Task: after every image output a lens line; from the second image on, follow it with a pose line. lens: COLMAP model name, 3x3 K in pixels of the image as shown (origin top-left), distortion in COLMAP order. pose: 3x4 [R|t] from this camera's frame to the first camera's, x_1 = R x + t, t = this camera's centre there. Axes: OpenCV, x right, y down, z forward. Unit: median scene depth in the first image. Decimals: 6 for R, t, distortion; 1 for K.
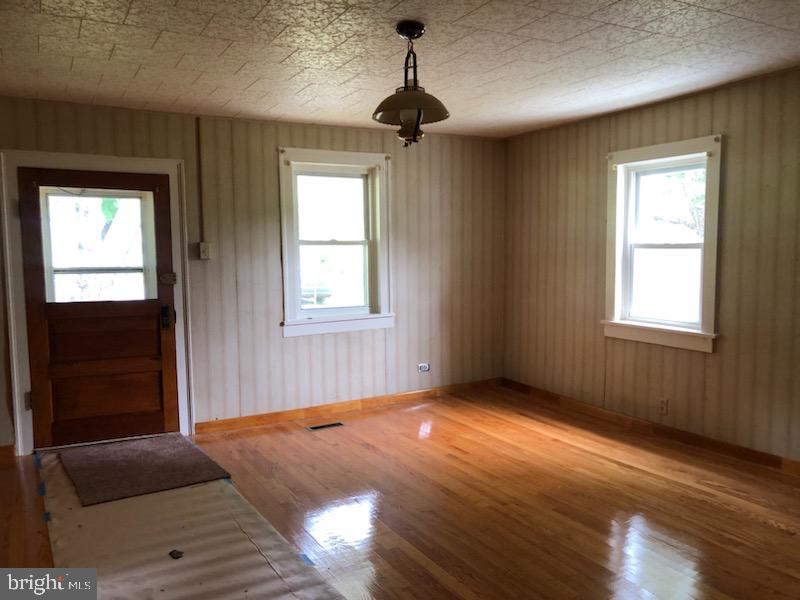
lens RADIAL K [[666.9, 0, 398.6], [0, 666.9, 302.5], [0, 0, 1]] dist [0.023657, -0.044738]
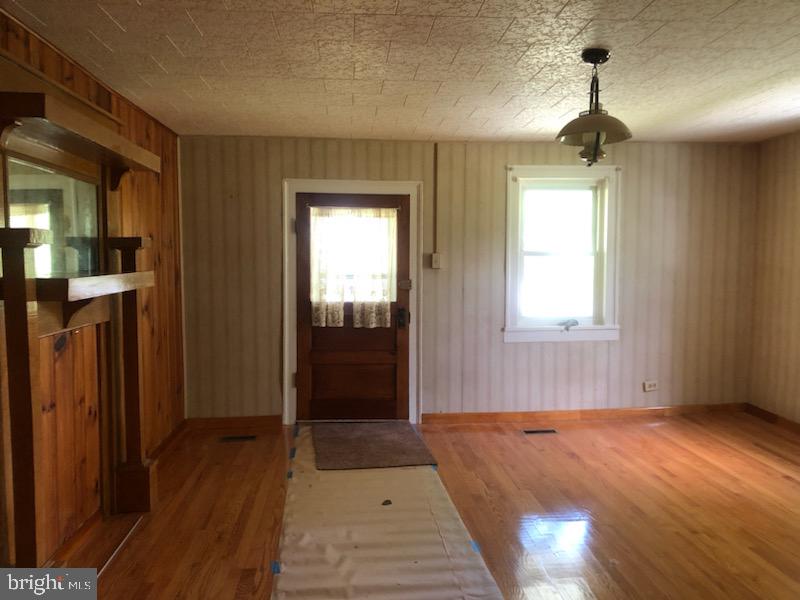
lens RADIAL K [[666.9, 0, 393.3], [0, 666.9, 276.0], [0, 0, 1]] dist [0.023657, -0.044738]
pose [[0.906396, 0.023837, -0.421757, 0.125563], [-0.043655, 0.998347, -0.037396, -0.006859], [0.420168, 0.052307, 0.905937, -0.047293]]
